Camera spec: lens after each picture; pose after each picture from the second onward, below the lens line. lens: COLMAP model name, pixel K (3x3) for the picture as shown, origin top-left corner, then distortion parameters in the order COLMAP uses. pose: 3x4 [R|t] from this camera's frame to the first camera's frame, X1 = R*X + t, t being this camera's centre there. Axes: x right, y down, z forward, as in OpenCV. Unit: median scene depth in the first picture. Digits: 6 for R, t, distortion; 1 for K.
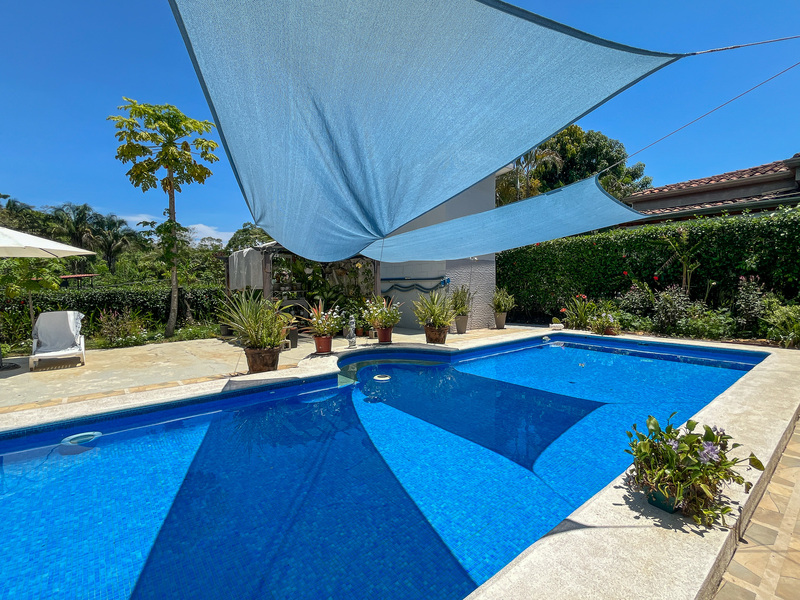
lens RADIAL K [[375.9, 0, 403.2], [0, 375.9, 299.0], [0, 0, 1]] dist [-0.003816, 0.001151]
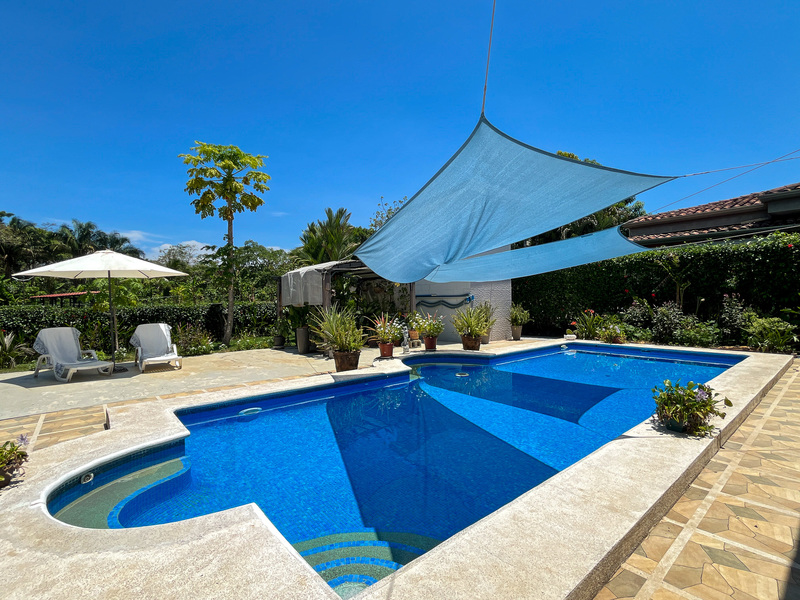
lens RADIAL K [[375.9, 0, 402.6], [0, 375.9, 299.7], [0, 0, 1]] dist [-0.003816, 0.001151]
pose [[0.999890, -0.000016, 0.014848, -0.127552], [0.000649, 0.999090, -0.042652, 0.007413], [-0.014834, 0.042657, 0.998980, -0.158043]]
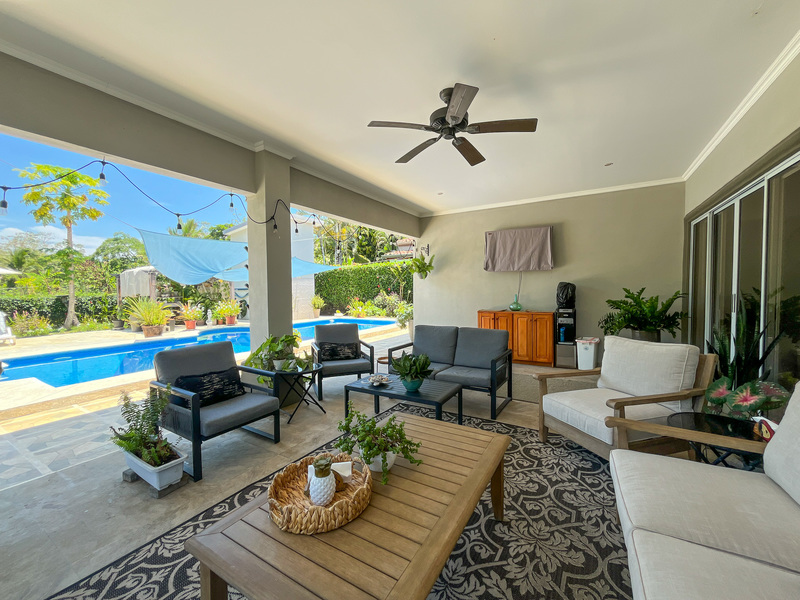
lens RADIAL K [[322.7, 0, 405.6], [0, 322.7, 296.3], [0, 0, 1]] dist [-0.004249, 0.000483]
pose [[0.942443, -0.006649, 0.334302, 0.190581], [0.014868, 0.999647, -0.022033, 0.020840], [-0.334037, 0.025735, 0.942208, -0.634448]]
